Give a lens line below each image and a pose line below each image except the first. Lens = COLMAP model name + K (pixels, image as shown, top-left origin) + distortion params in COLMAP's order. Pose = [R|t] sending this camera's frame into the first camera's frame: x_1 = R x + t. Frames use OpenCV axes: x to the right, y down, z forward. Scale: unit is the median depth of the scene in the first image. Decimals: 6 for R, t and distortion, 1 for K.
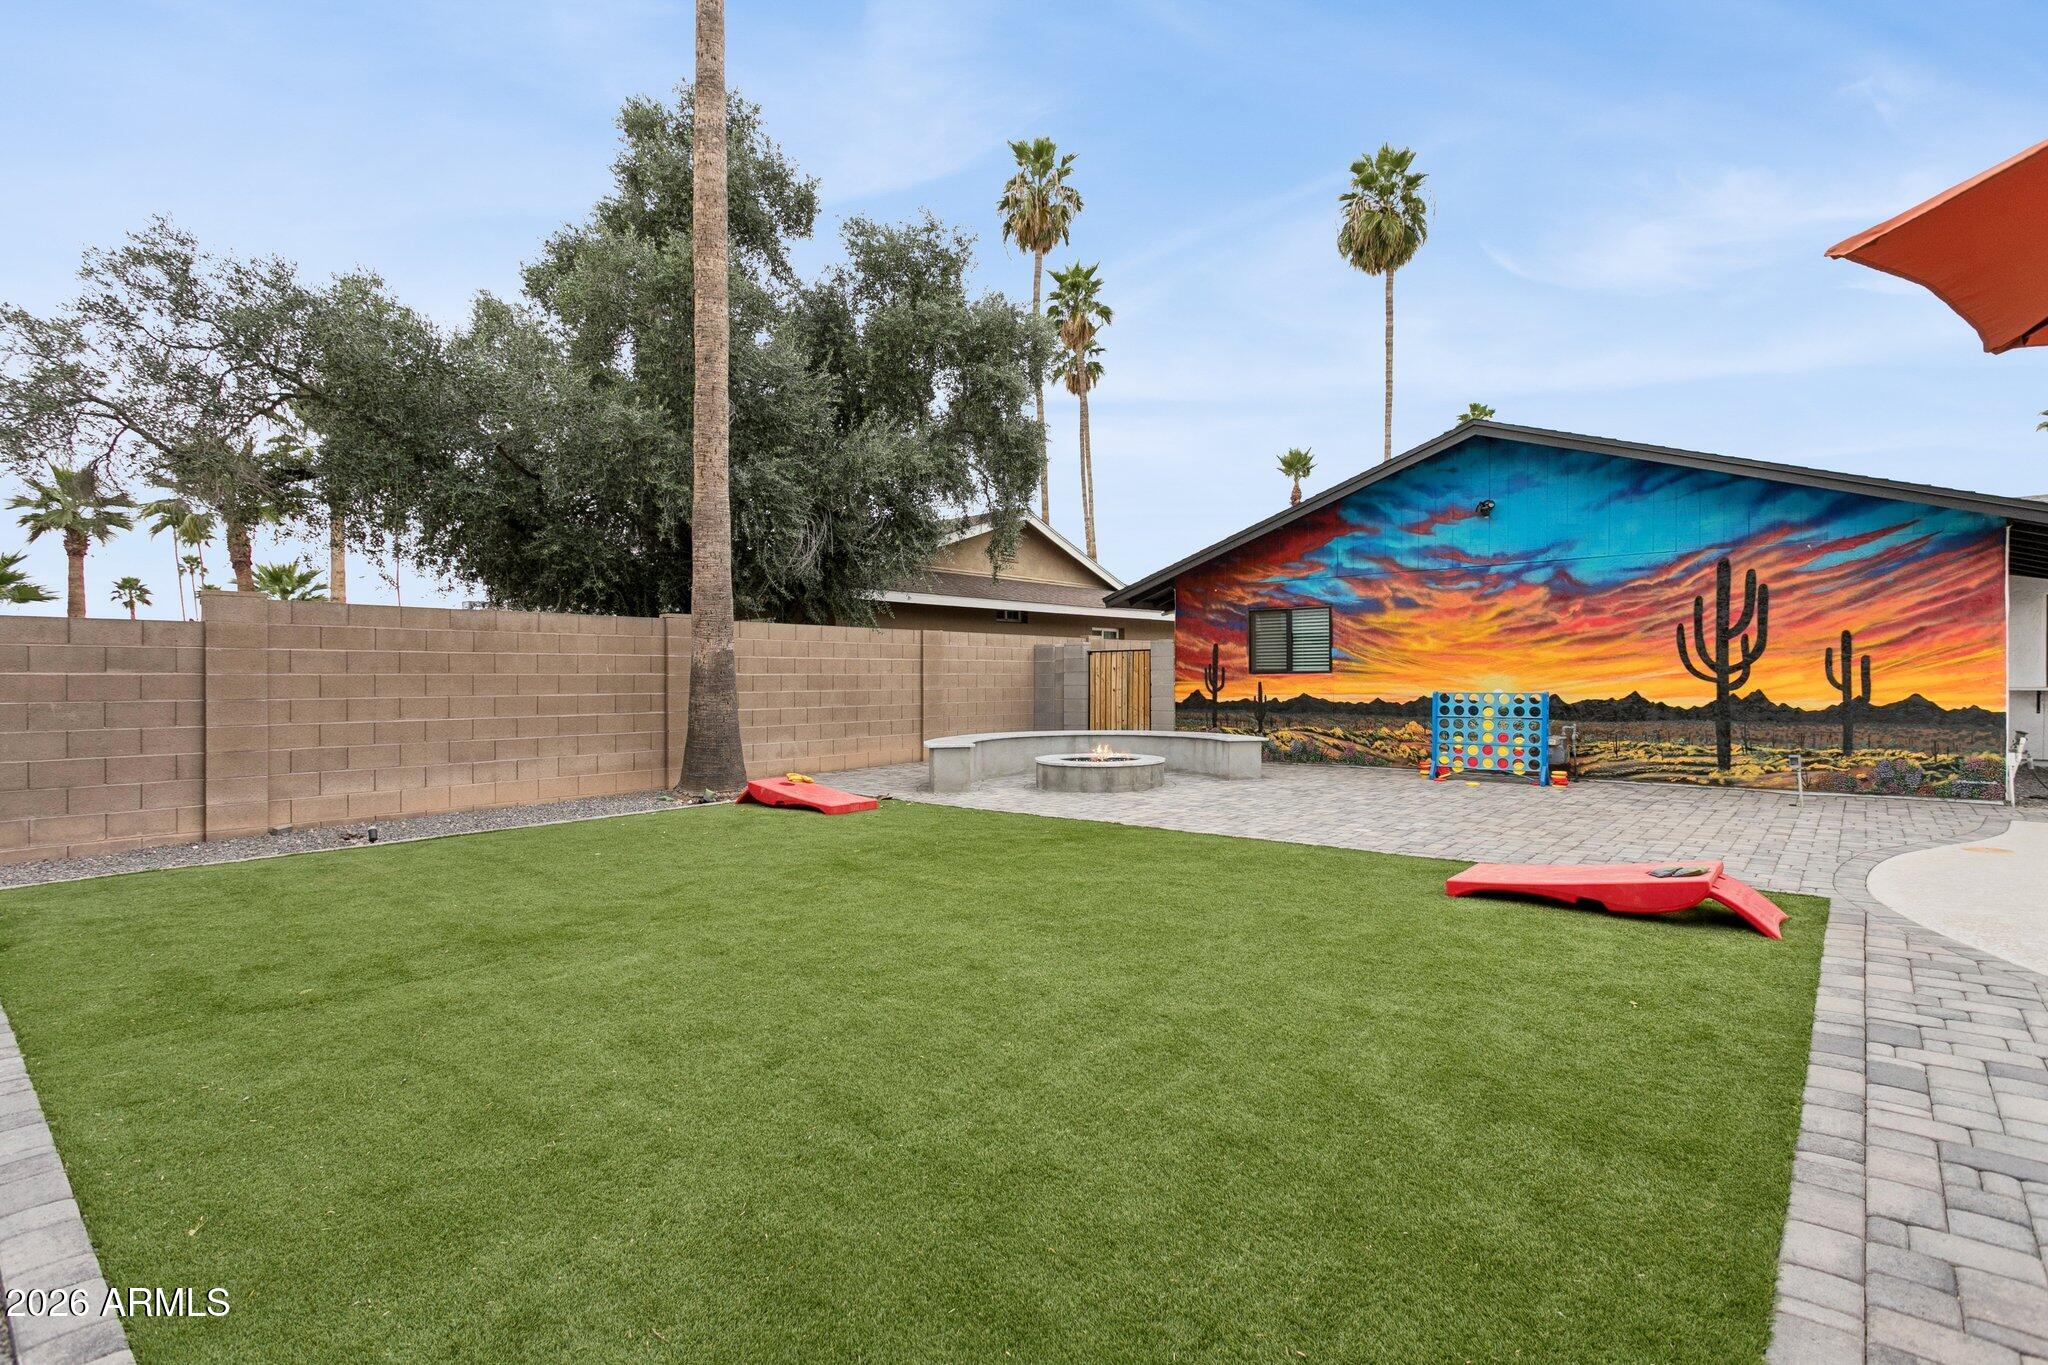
lens RADIAL K [[983.9, 0, 1022.8], [0, 983.9, 709.0], [0, 0, 1]] dist [0.001095, 0.000291]
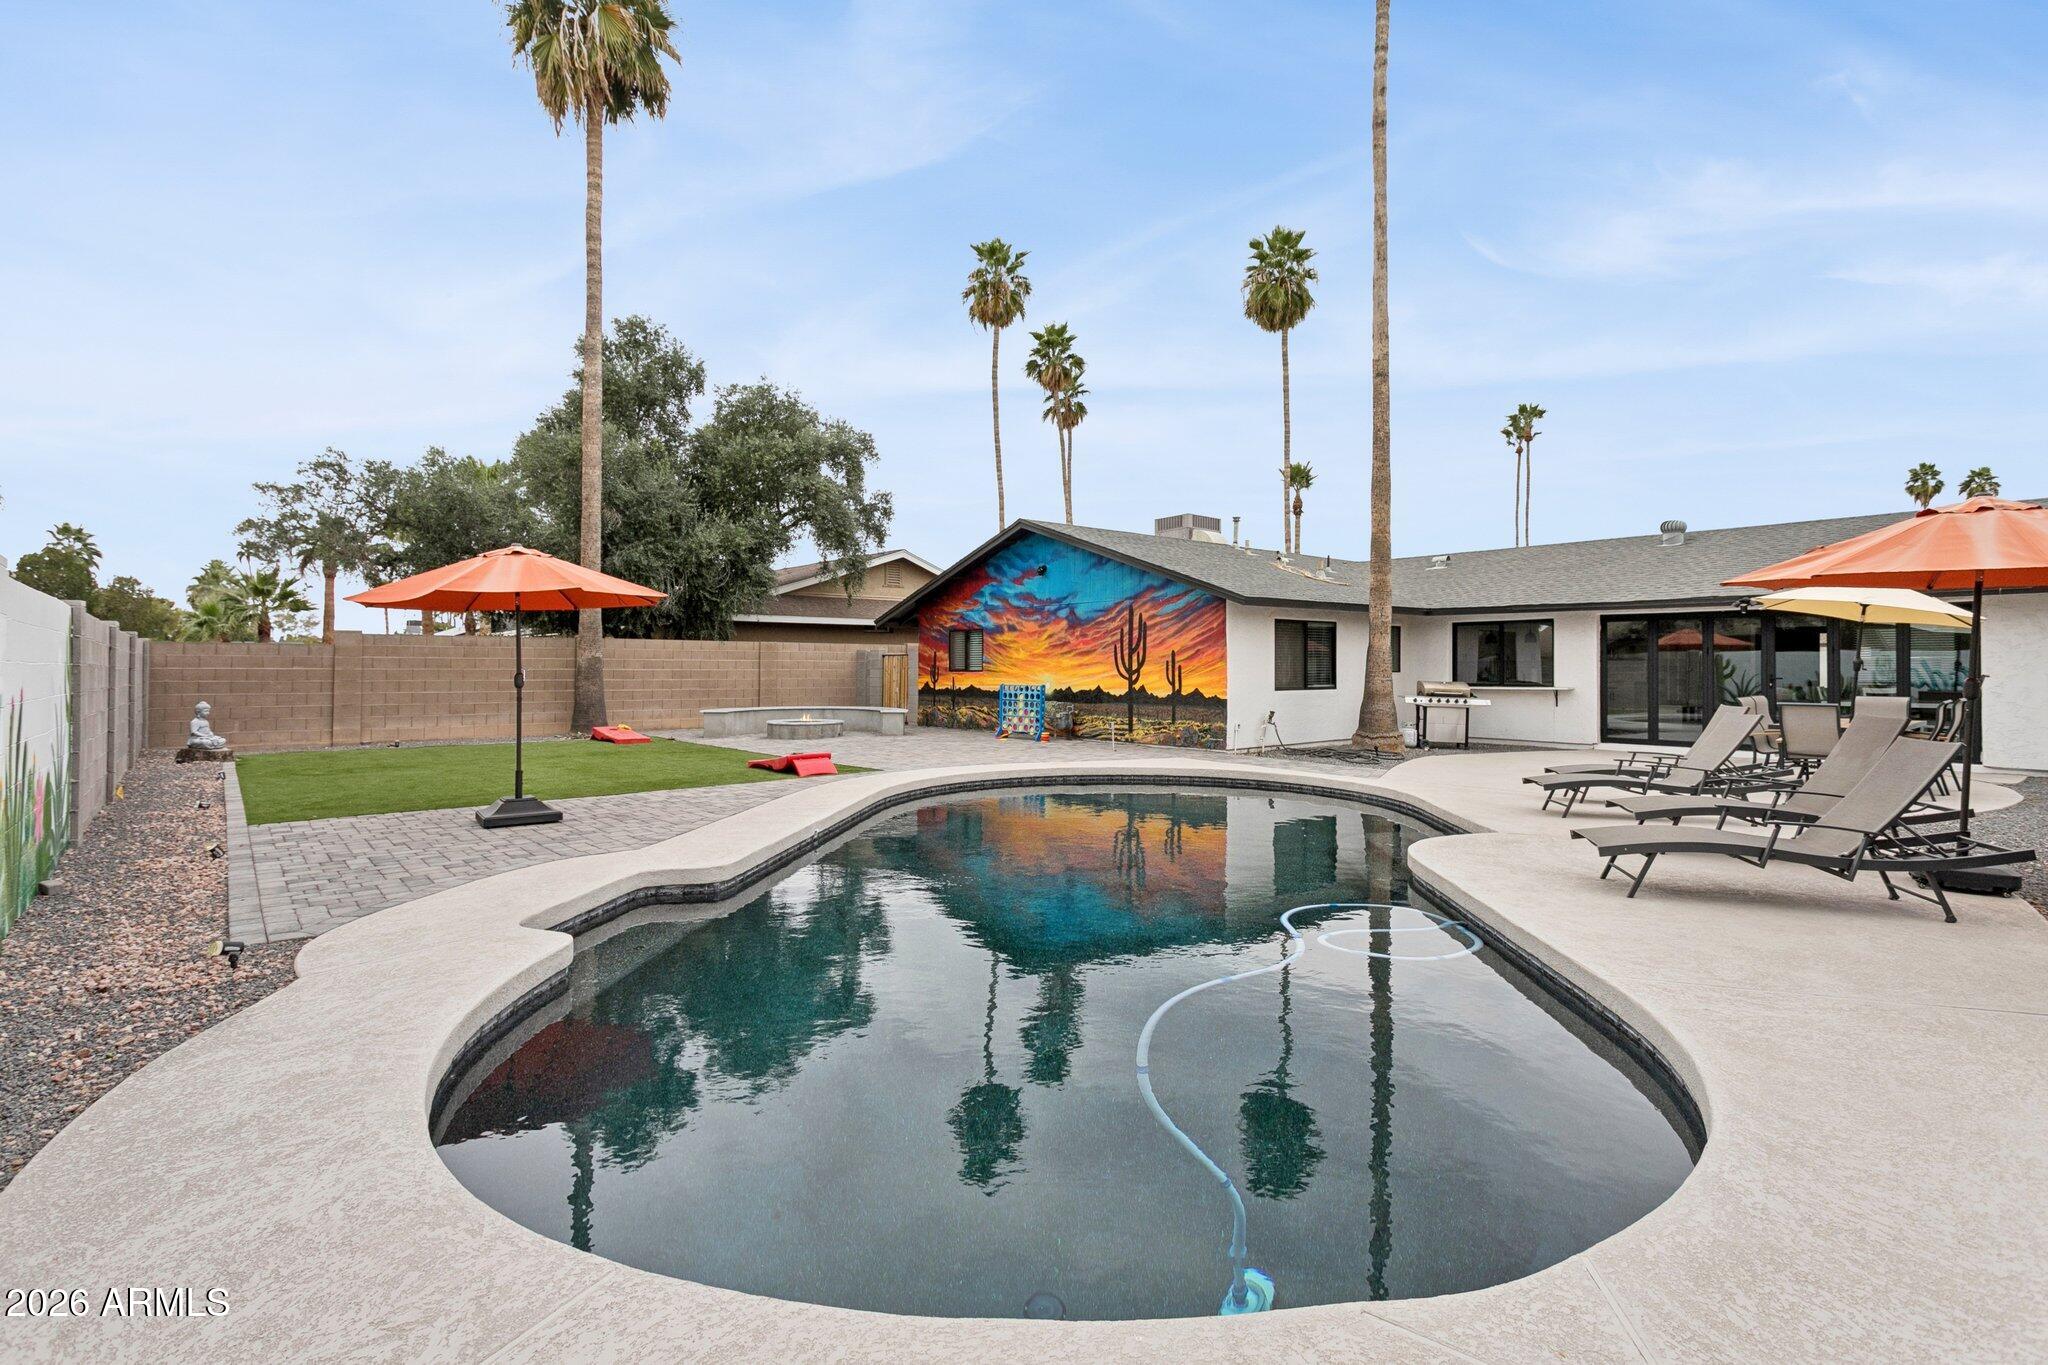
lens RADIAL K [[997.9, 0, 999.8], [0, 997.9, 677.2], [0, 0, 1]] dist [-0.002577, -0.000124]
pose [[0.981891, 0.010108, -0.189176, 0.733897], [-0.014364, 0.999673, -0.021137, 0.006052], [0.188900, 0.023471, 0.981716, -0.628000]]
